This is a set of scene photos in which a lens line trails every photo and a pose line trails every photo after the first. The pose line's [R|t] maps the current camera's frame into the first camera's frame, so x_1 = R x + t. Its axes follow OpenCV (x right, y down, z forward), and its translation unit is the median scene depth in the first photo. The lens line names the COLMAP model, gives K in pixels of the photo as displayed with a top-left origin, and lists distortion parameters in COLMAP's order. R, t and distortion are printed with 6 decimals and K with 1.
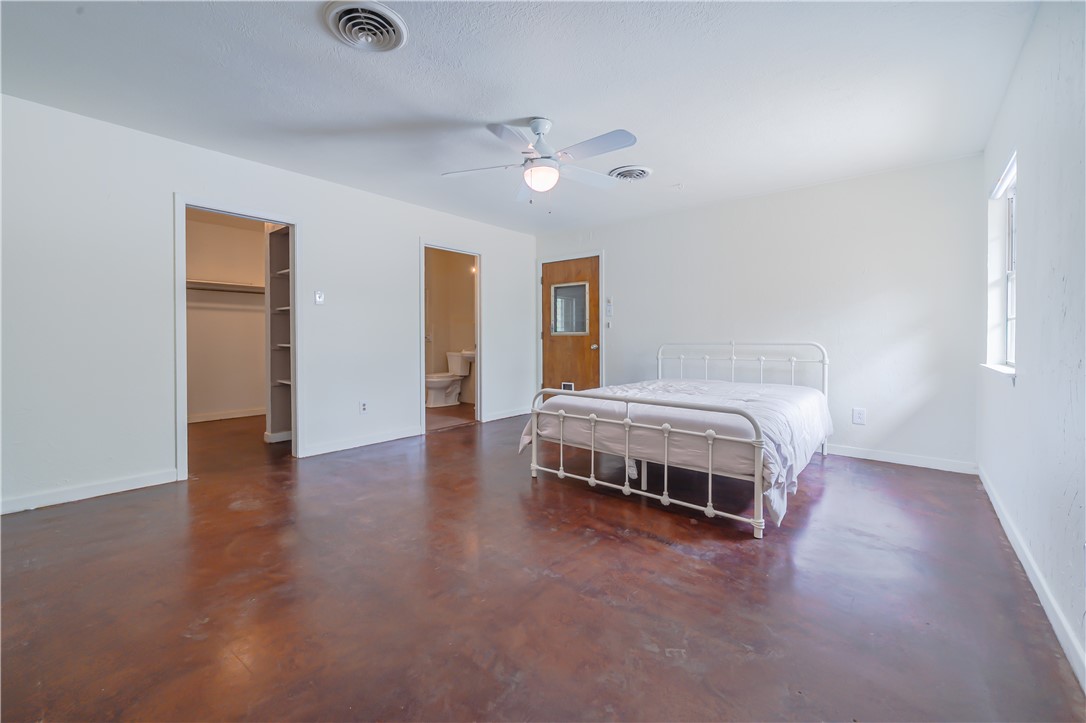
lens RADIAL K [[445.2, 0, 545.4], [0, 445.2, 343.2], [0, 0, 1]] dist [0.010372, -0.000071]
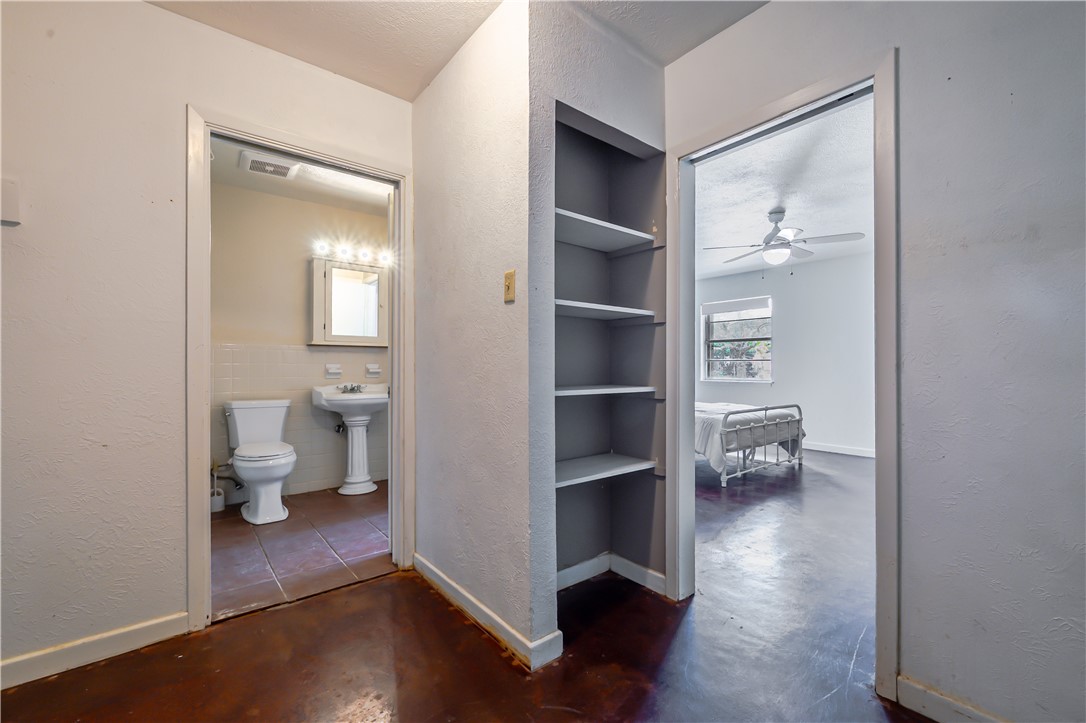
lens RADIAL K [[452.6, 0, 545.3], [0, 452.6, 363.4], [0, 0, 1]] dist [0.001232, -0.000088]
pose [[0.199714, 0.007200, 0.979828, -1.061967], [0.013881, 0.999852, -0.010176, -0.020229], [-0.979756, 0.015634, 0.199585, 0.987492]]
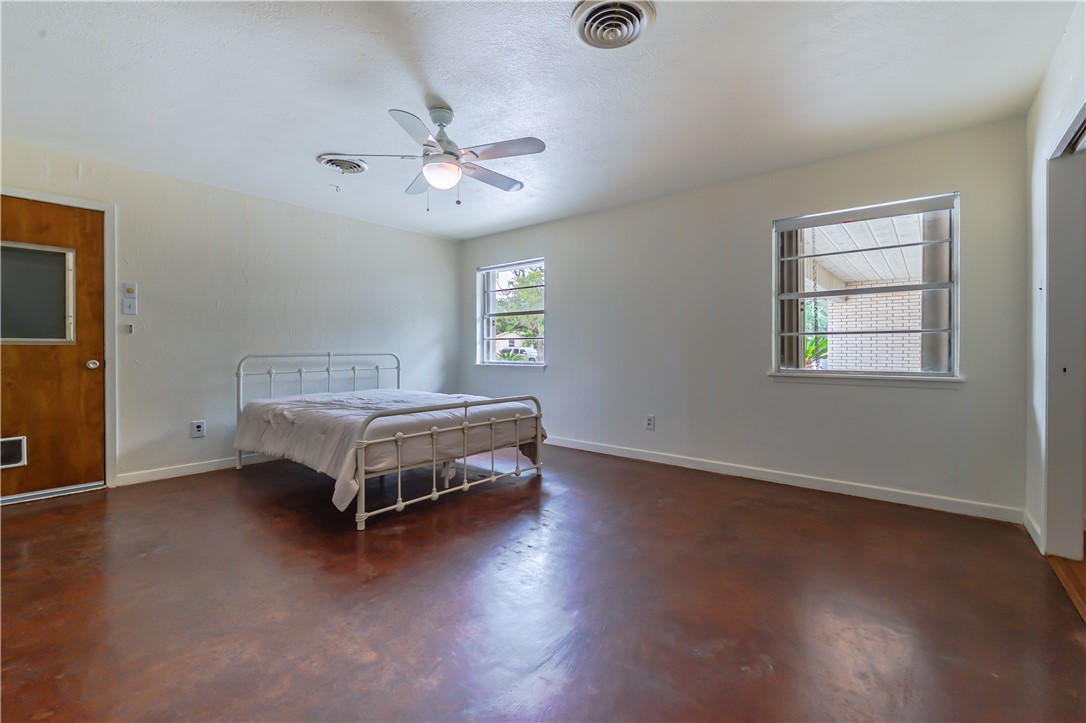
lens RADIAL K [[454.1, 0, 546.7], [0, 454.1, 353.8], [0, 0, 1]] dist [-0.002769, -0.000317]
pose [[0.001292, -0.011752, 0.999930, -0.650790], [0.011527, 0.999865, 0.011736, -0.008391], [-0.999933, 0.011511, 0.001427, 0.544348]]
